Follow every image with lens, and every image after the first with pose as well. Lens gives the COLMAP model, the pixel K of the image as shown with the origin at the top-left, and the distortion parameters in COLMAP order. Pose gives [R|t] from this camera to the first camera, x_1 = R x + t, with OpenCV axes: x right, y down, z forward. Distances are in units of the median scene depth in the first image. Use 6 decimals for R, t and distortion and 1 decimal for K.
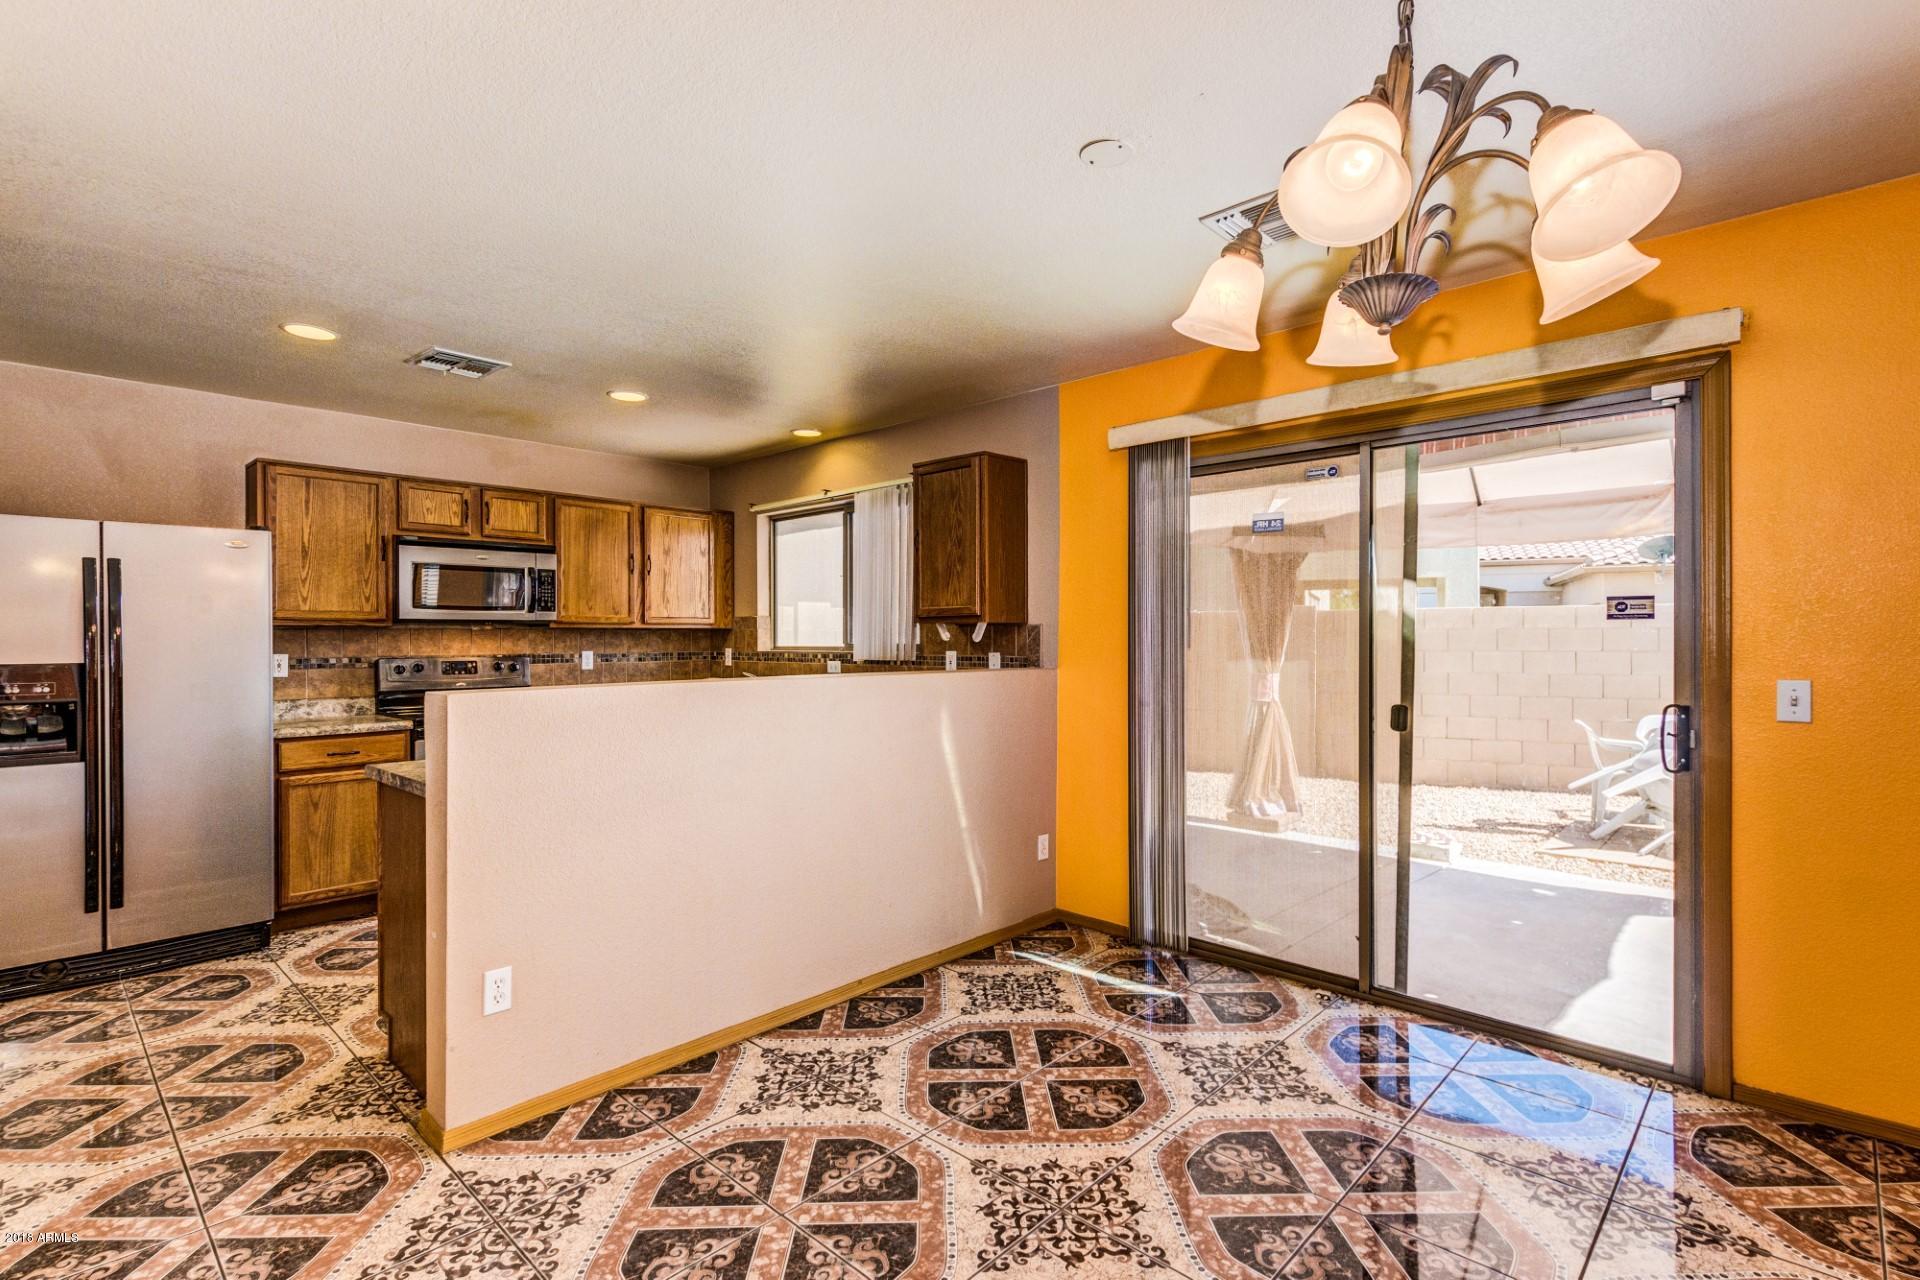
lens RADIAL K [[891.3, 0, 956.7], [0, 891.3, 621.4], [0, 0, 1]] dist [0.031665, -0.006782]
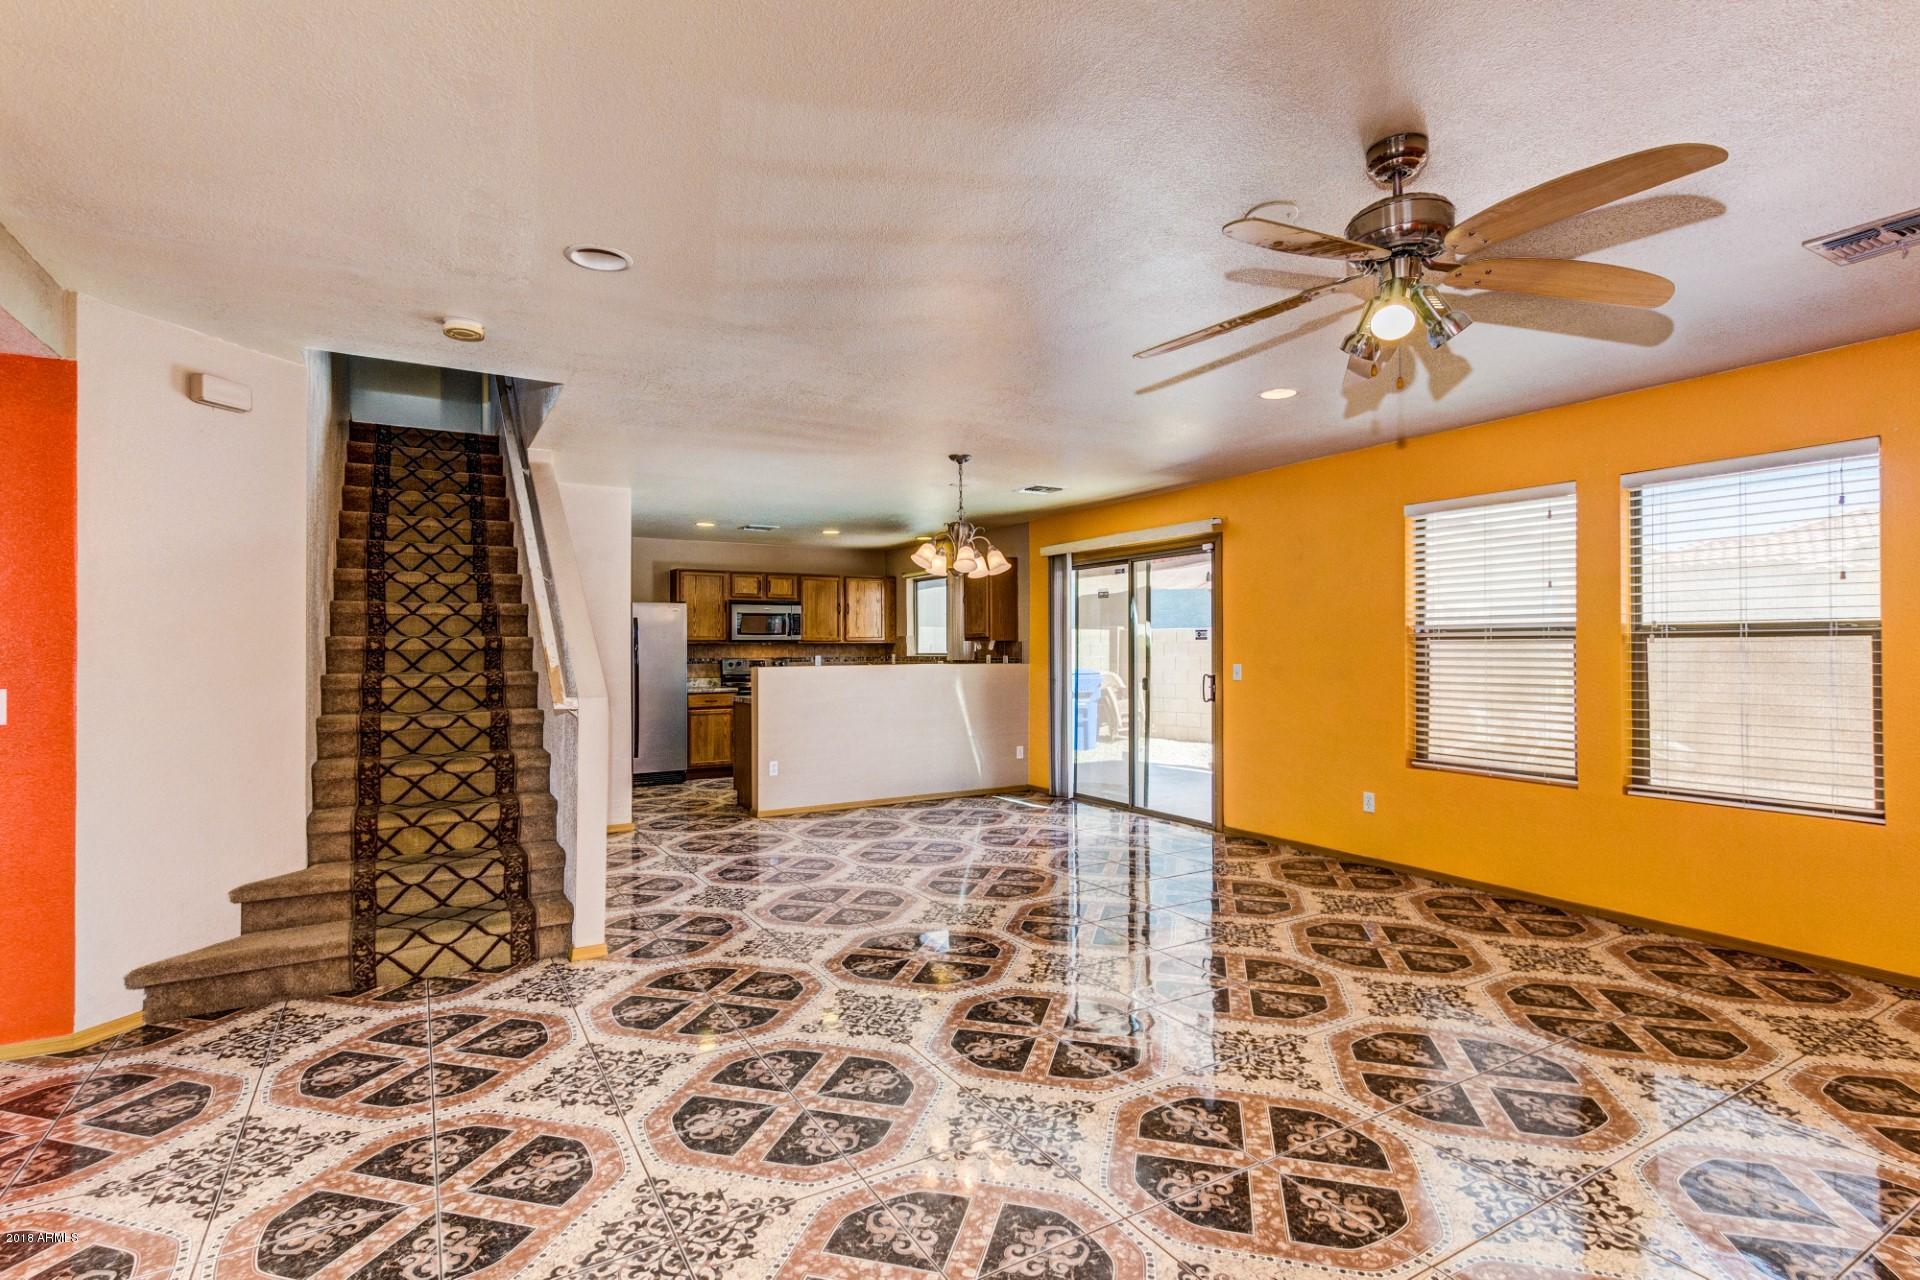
lens RADIAL K [[891.3, 0, 940.0], [0, 891.3, 631.3], [0, 0, 1]] dist [0.031665, -0.006782]
pose [[0.956522, -0.005685, -0.291603, 0.466293], [0.005017, 0.999983, -0.003039, -0.012749], [0.291615, 0.001444, 0.956535, -0.877708]]
